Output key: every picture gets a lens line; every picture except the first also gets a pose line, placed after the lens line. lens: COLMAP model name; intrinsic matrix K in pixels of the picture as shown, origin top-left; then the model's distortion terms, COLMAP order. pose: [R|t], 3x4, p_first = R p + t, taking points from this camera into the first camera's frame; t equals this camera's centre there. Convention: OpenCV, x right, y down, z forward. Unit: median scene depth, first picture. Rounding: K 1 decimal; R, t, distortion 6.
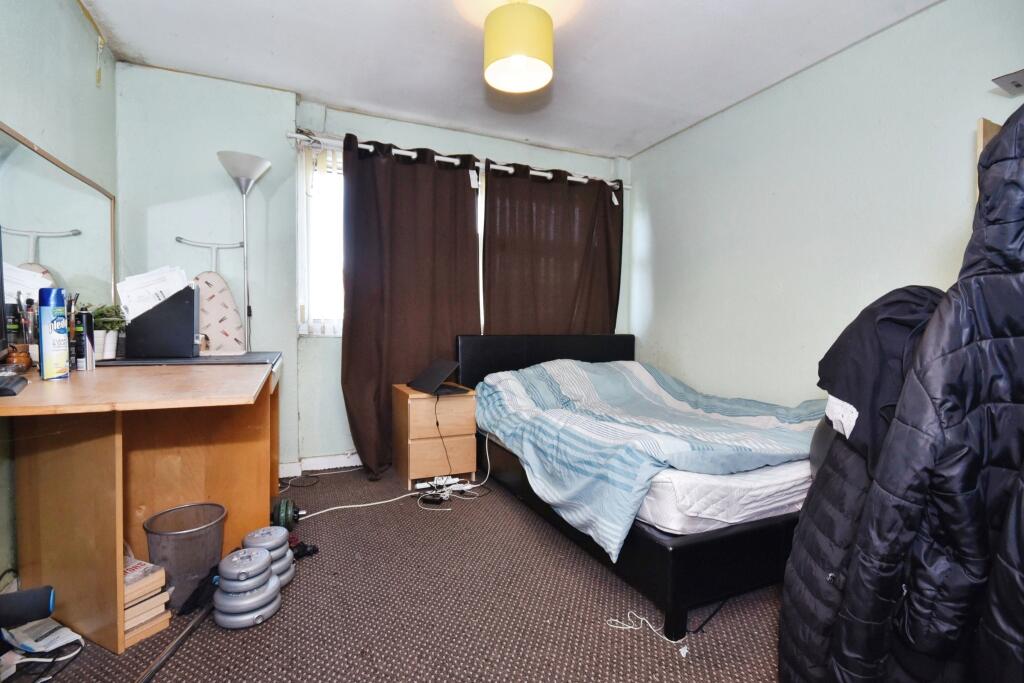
lens RADIAL K [[487.6, 0, 512.5], [0, 487.6, 349.6], [0, 0, 1]] dist [-0.000546, -0.010806]
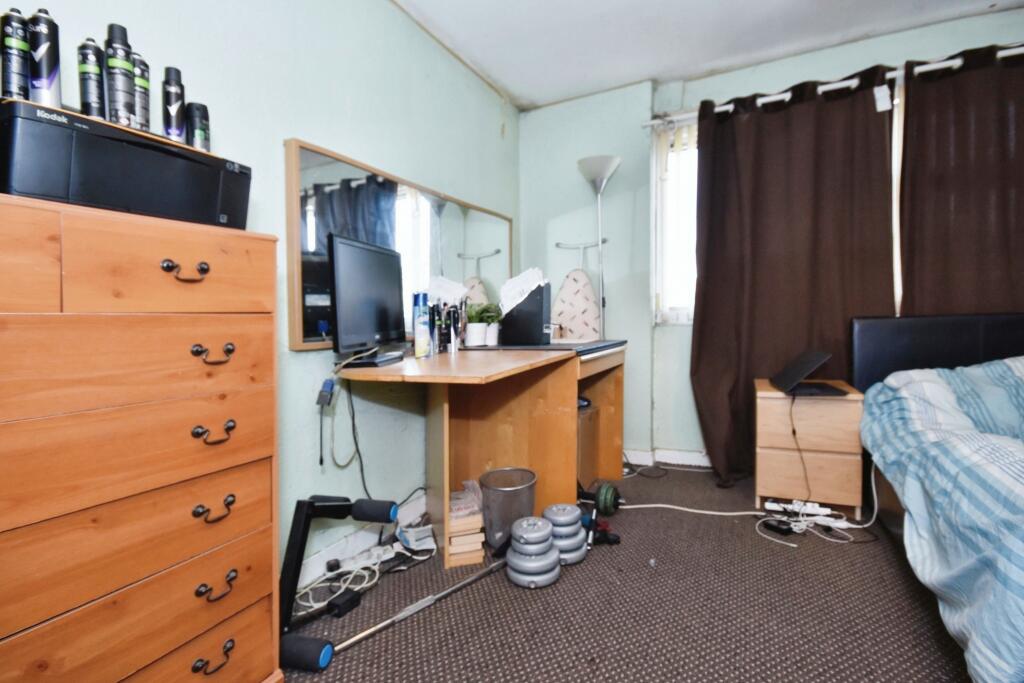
lens RADIAL K [[496.4, 0, 512.0], [0, 496.4, 341.5], [0, 0, 1]] dist [-0.000174, -0.008281]
pose [[0.624849, -0.001205, -0.780745, 0.183016], [0.001258, 0.999999, -0.000536, 0.007935], [0.780745, -0.000647, 0.624850, 0.157641]]
